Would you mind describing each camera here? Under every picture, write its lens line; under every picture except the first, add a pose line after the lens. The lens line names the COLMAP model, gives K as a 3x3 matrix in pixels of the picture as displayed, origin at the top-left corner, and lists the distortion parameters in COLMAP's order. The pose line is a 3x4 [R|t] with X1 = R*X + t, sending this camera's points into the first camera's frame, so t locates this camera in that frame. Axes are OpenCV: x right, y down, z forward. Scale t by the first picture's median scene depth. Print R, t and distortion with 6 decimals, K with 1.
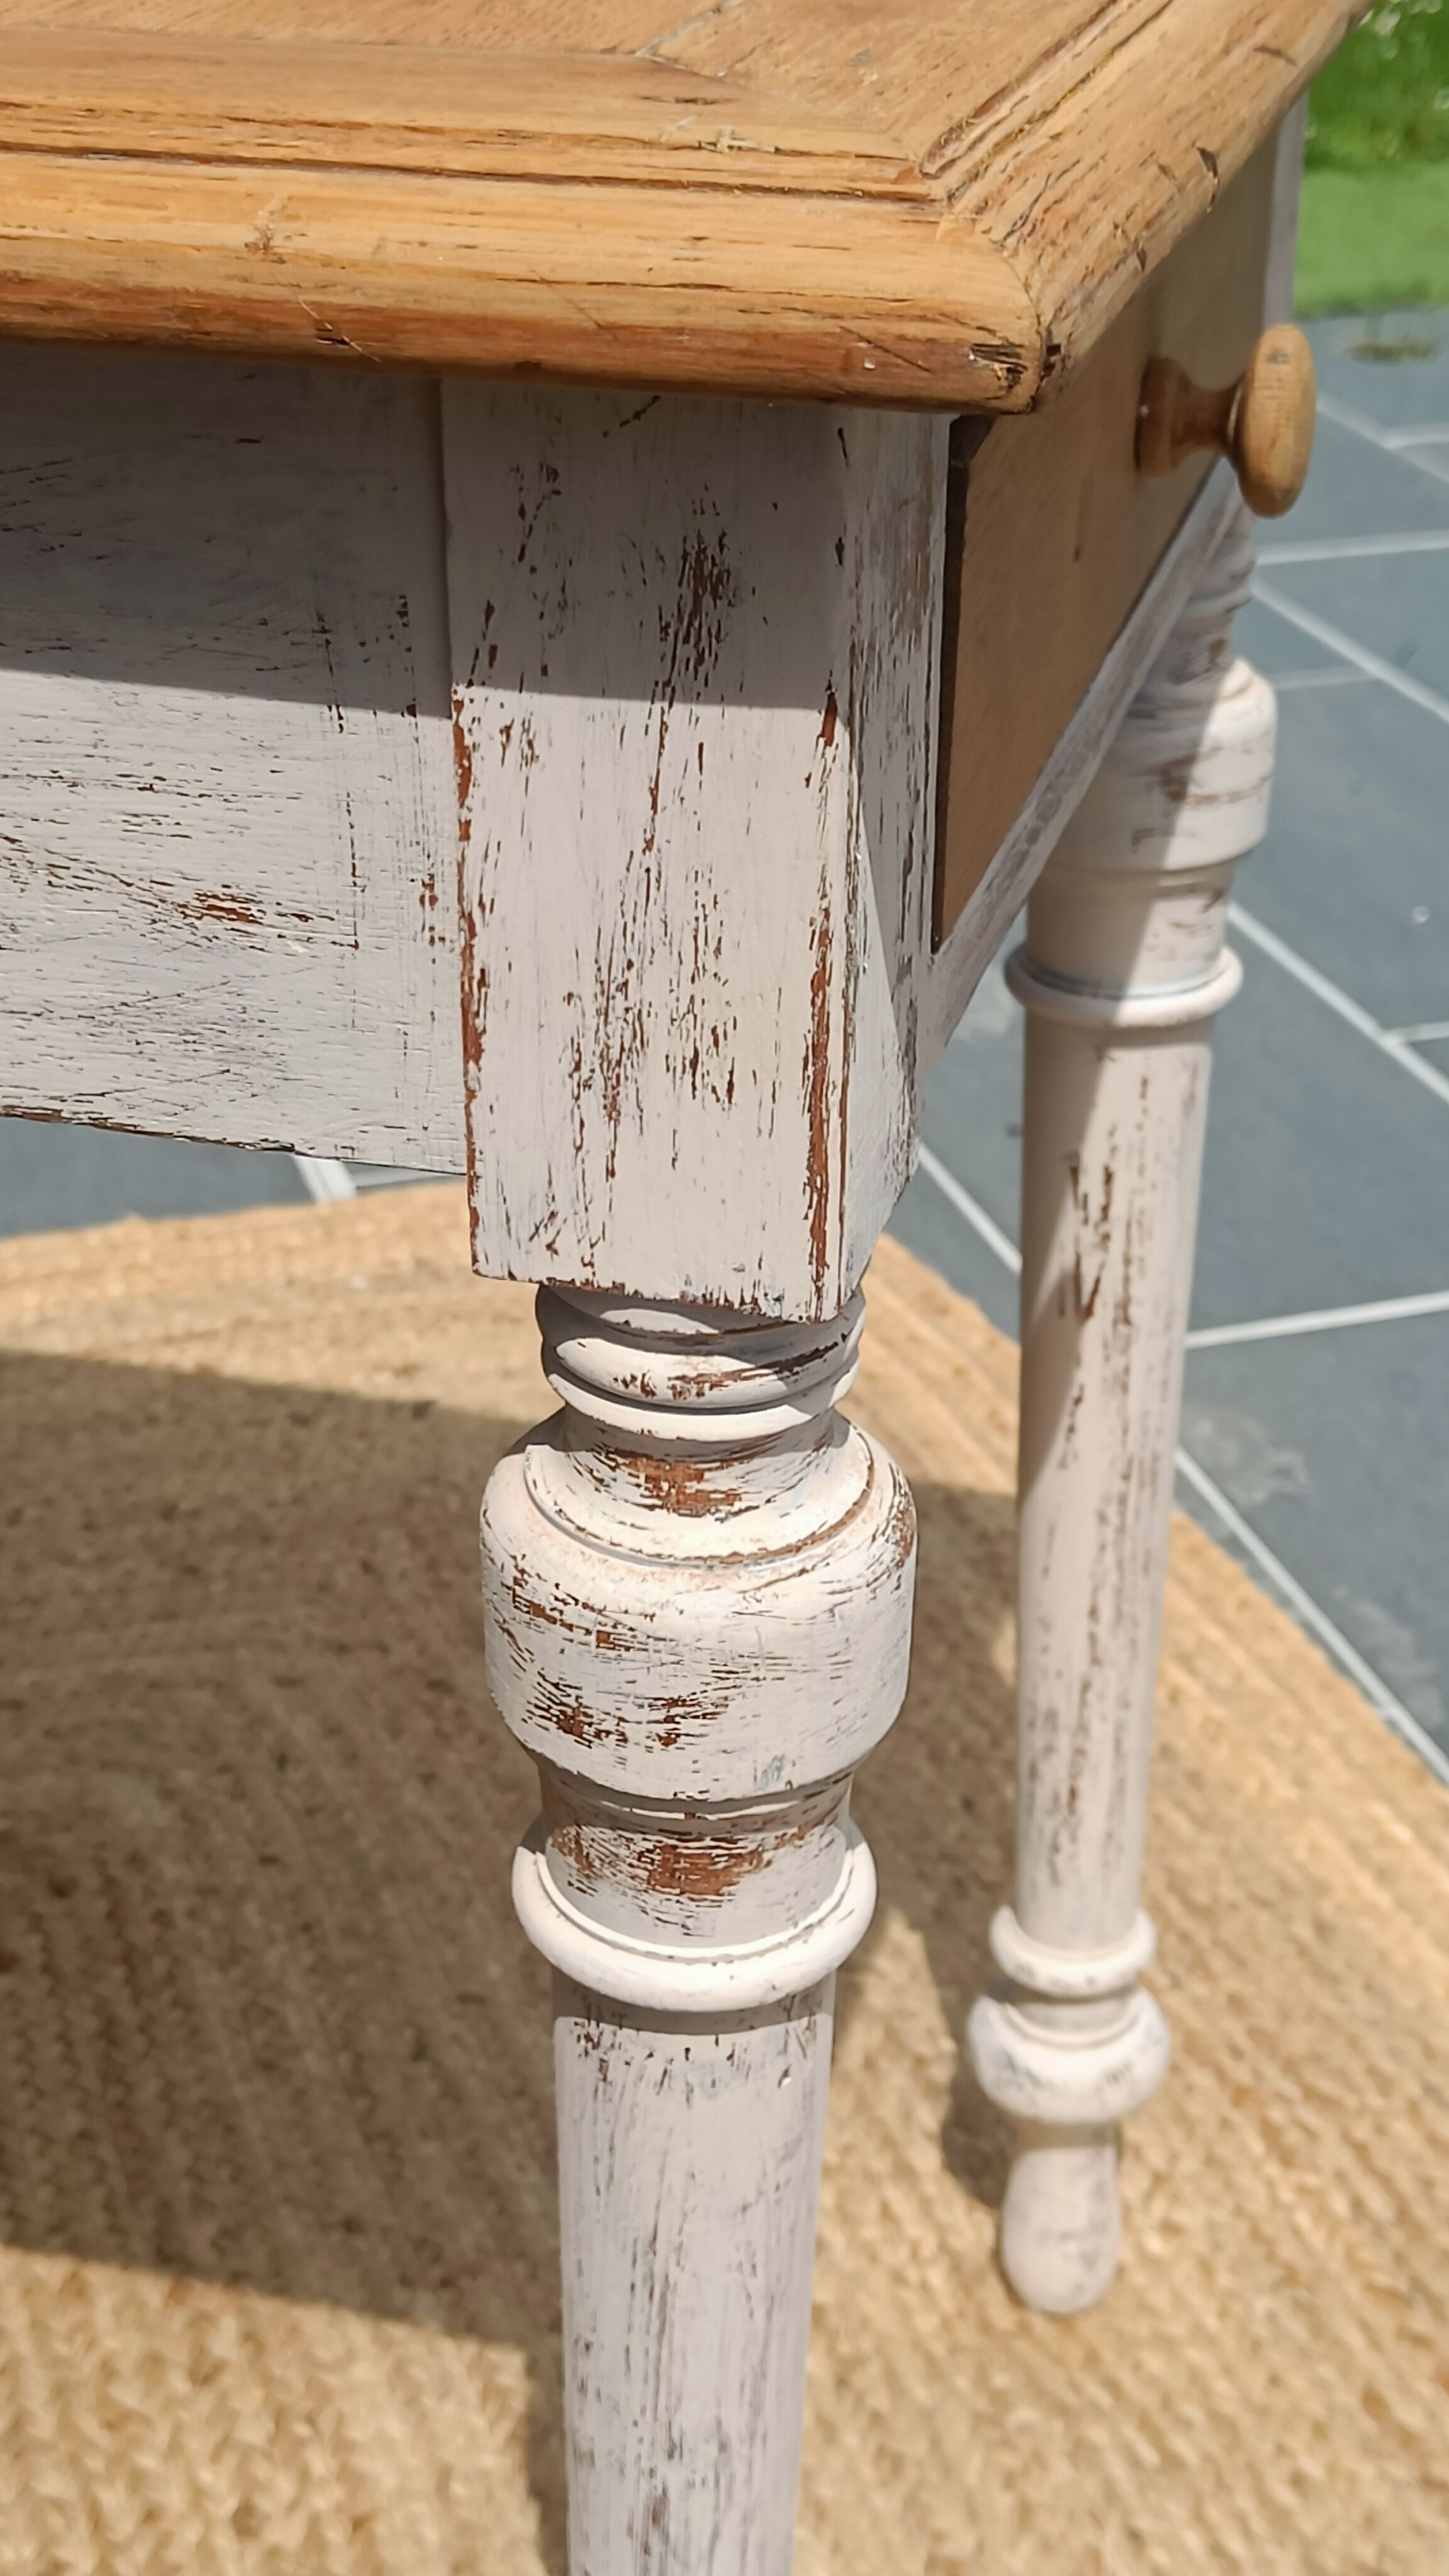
lens RADIAL K [[3705.5, 0, 681.9], [0, 3705.5, 1306.1], [0, 0, 1]] dist [0.052412, 0.000000]
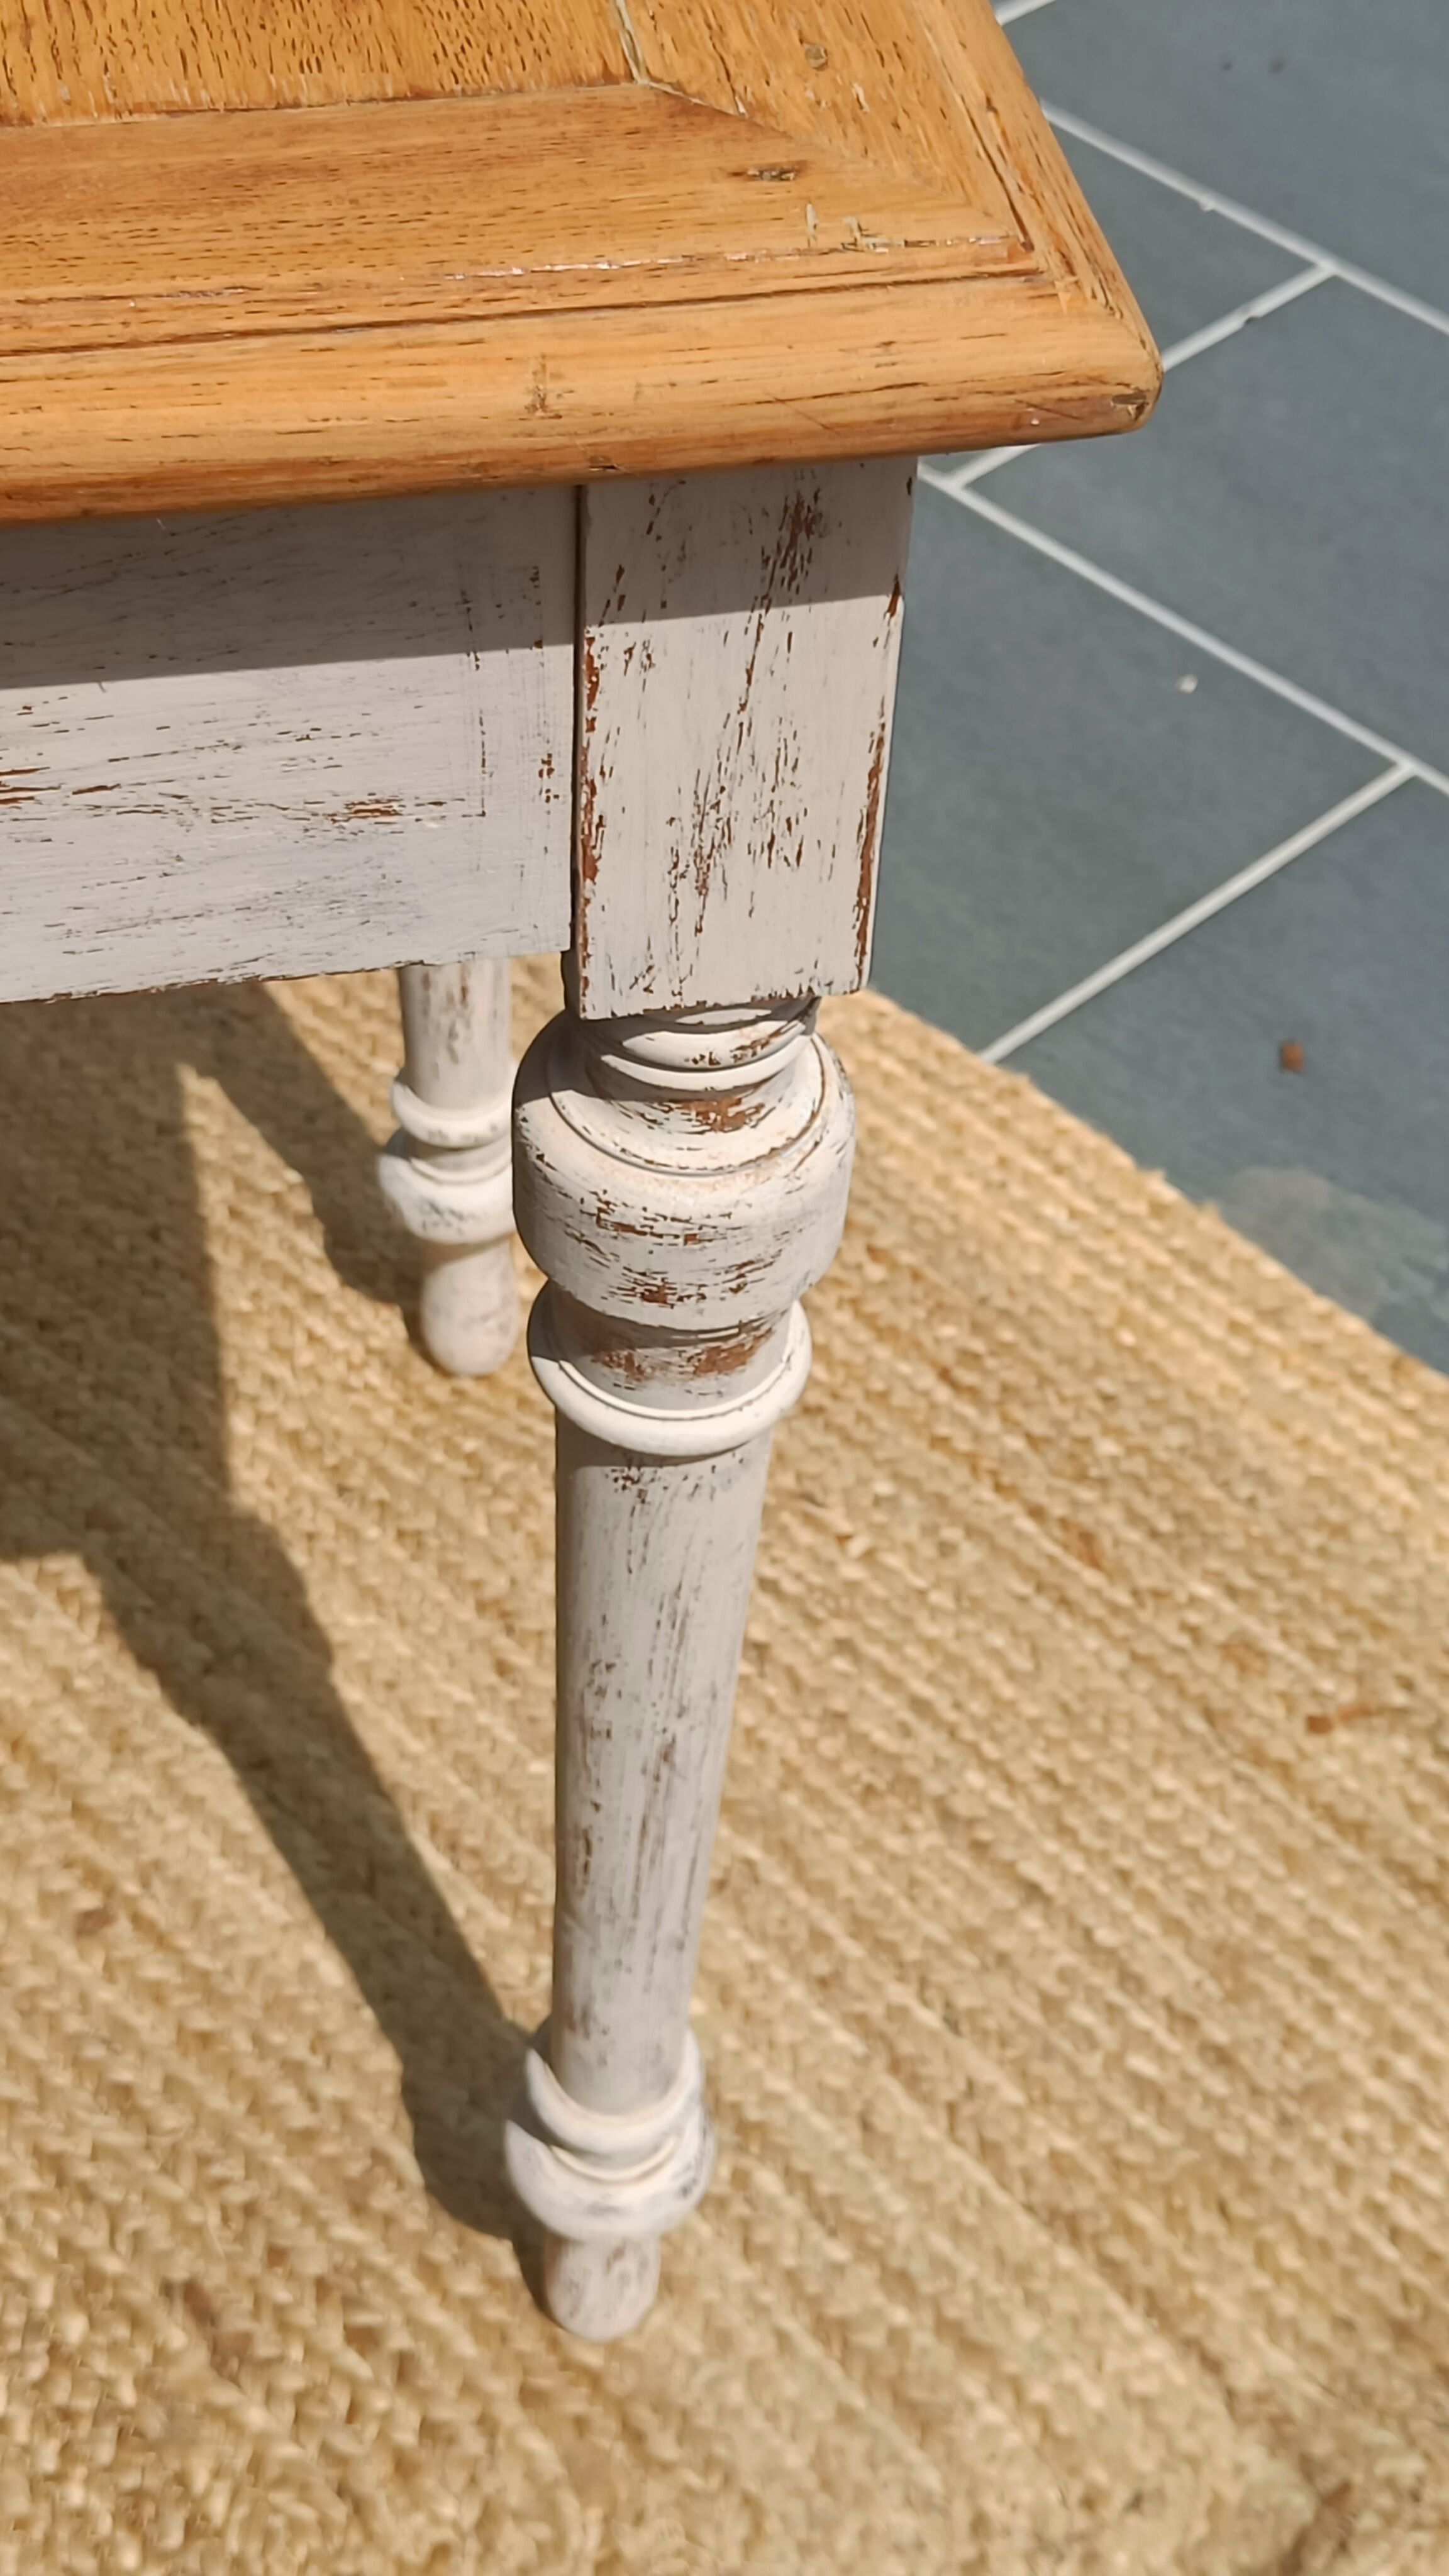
lens RADIAL K [[3705.5, 0, 698.7], [0, 3705.5, 1301.5], [0, 0, 1]] dist [0.052412, 0.000000]
pose [[0.891568, -0.313676, 0.326669, -0.448215], [0.184795, 0.910497, 0.369927, -0.368501], [-0.413469, -0.269449, 0.869736, -0.134834]]
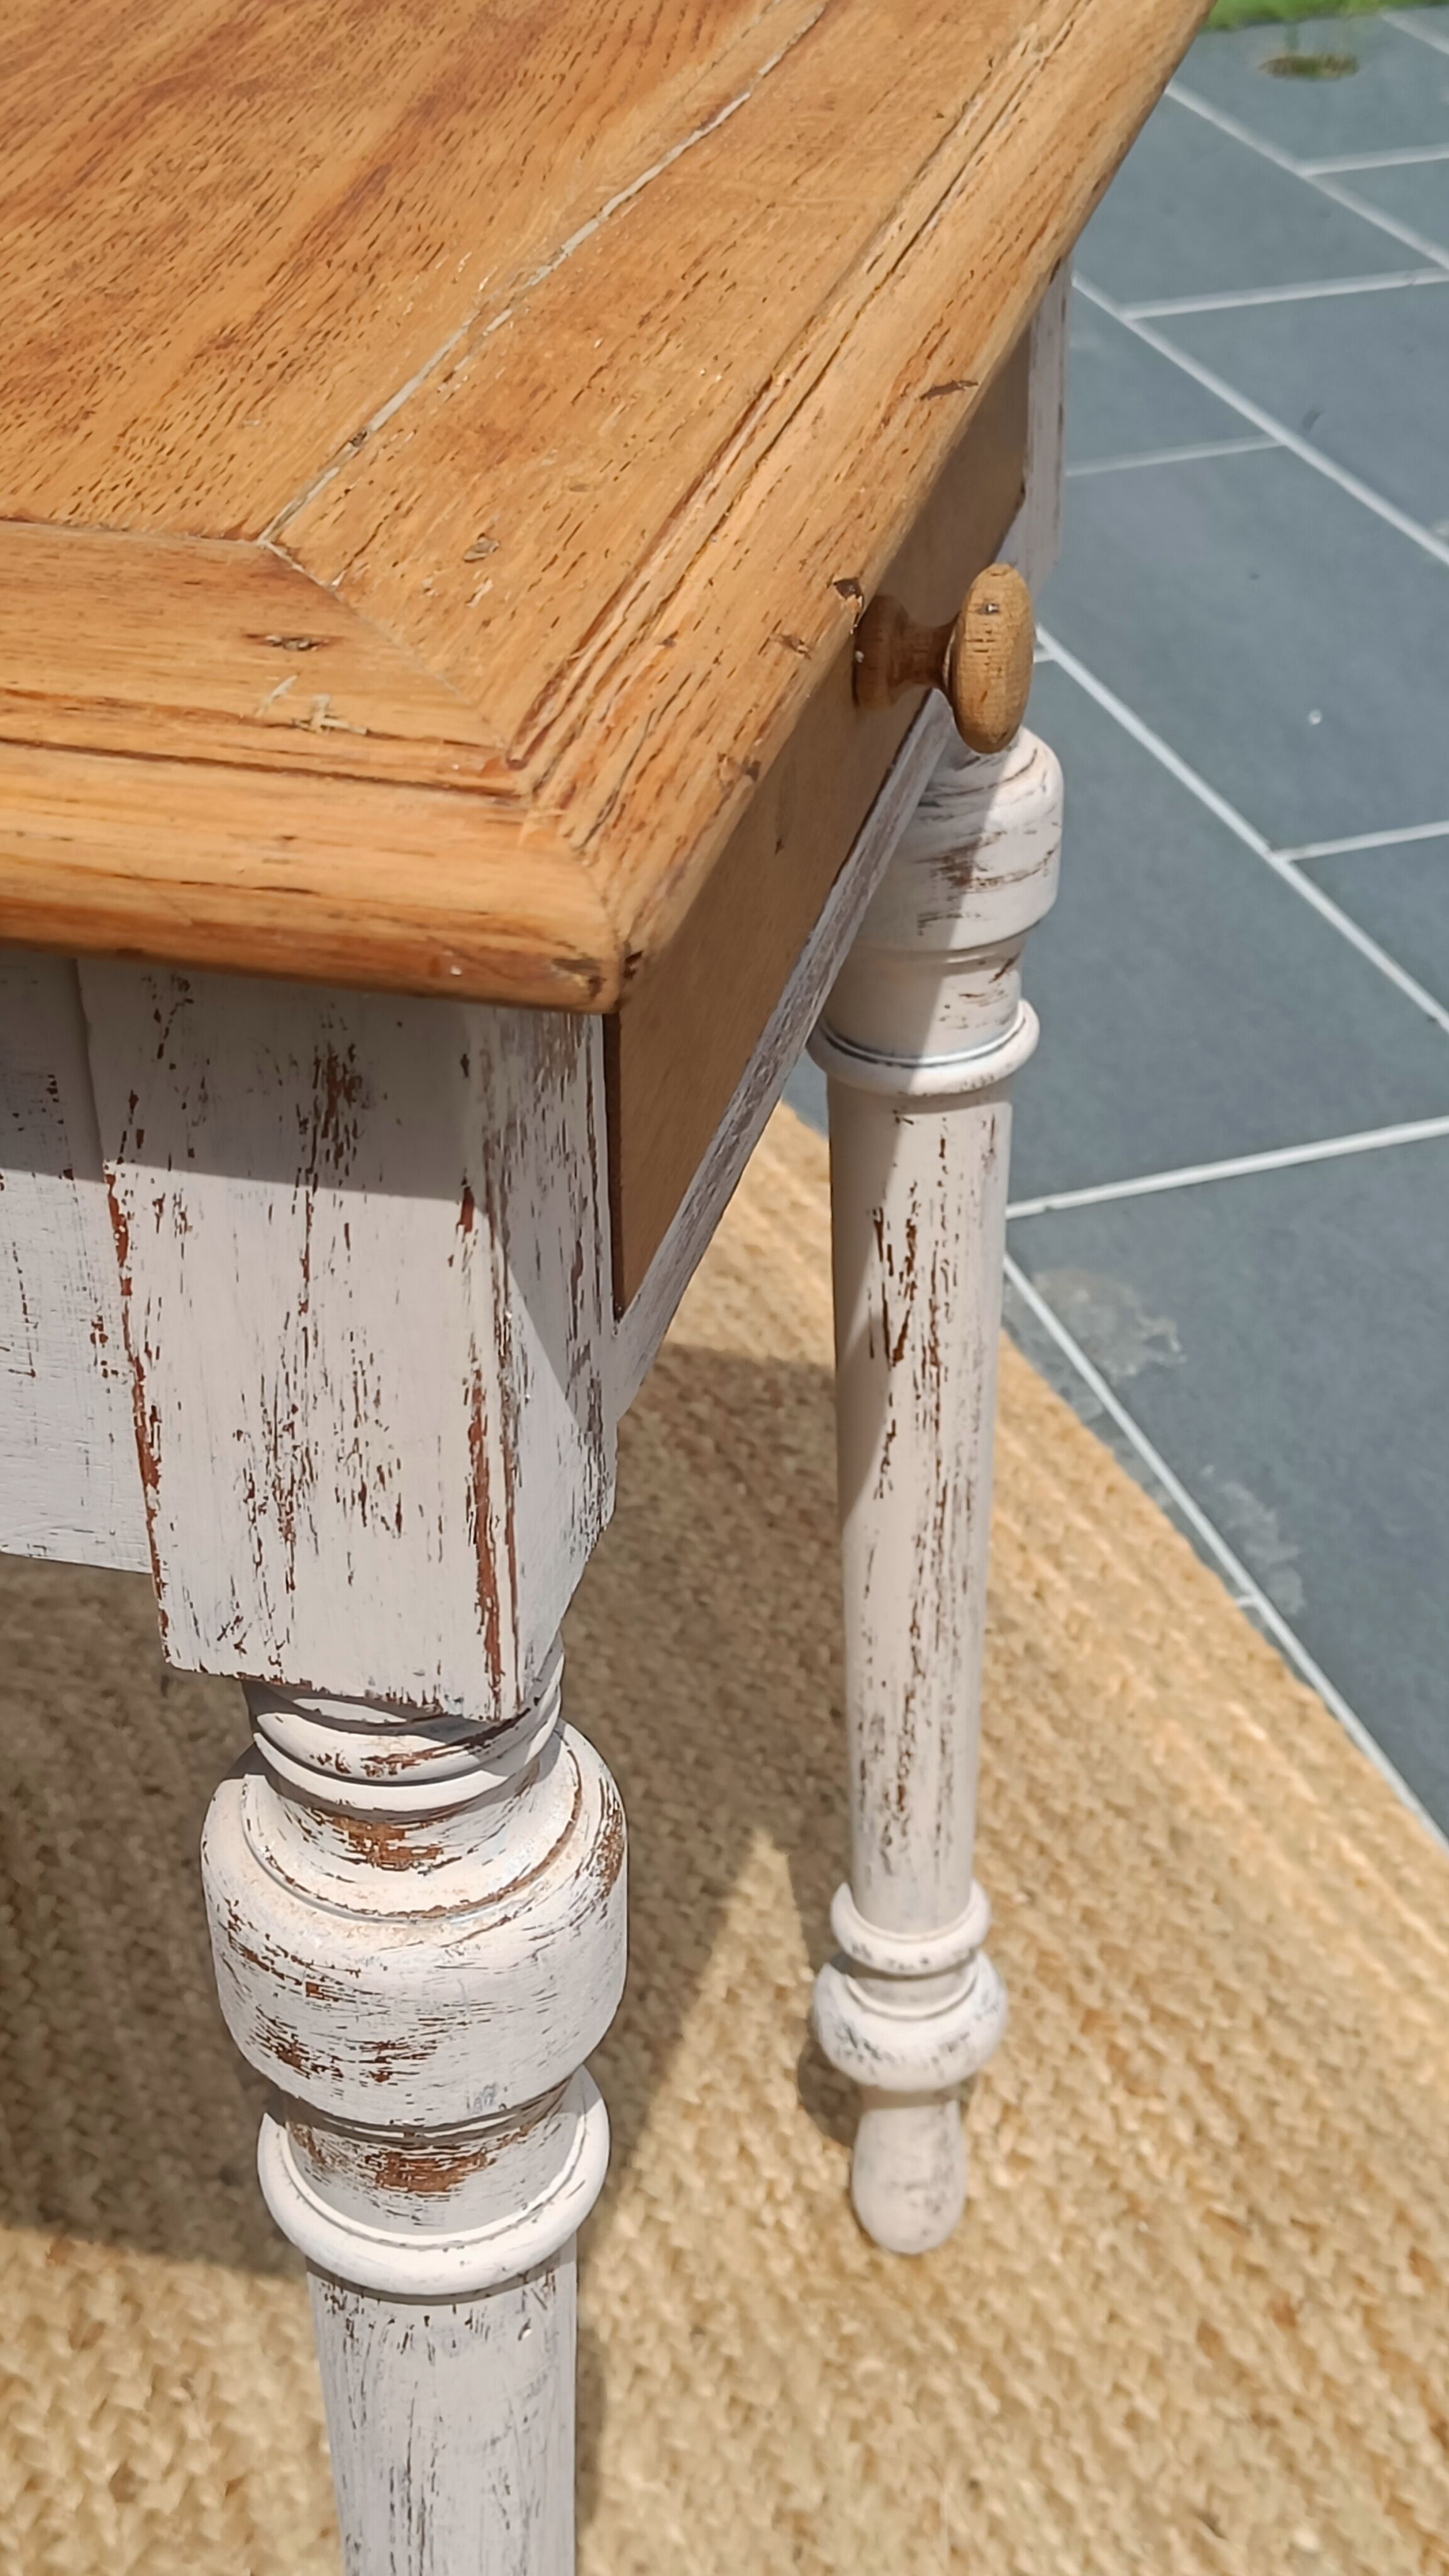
lens RADIAL K [[3705.5, 0, 713.1], [0, 3705.5, 1264.1], [0, 0, 1]] dist [0.052412, 0.000000]
pose [[0.999660, -0.023166, 0.011993, 0.082490], [0.021969, 0.995538, 0.091771, -0.204151], [-0.014065, -0.091476, 0.995708, -0.016486]]
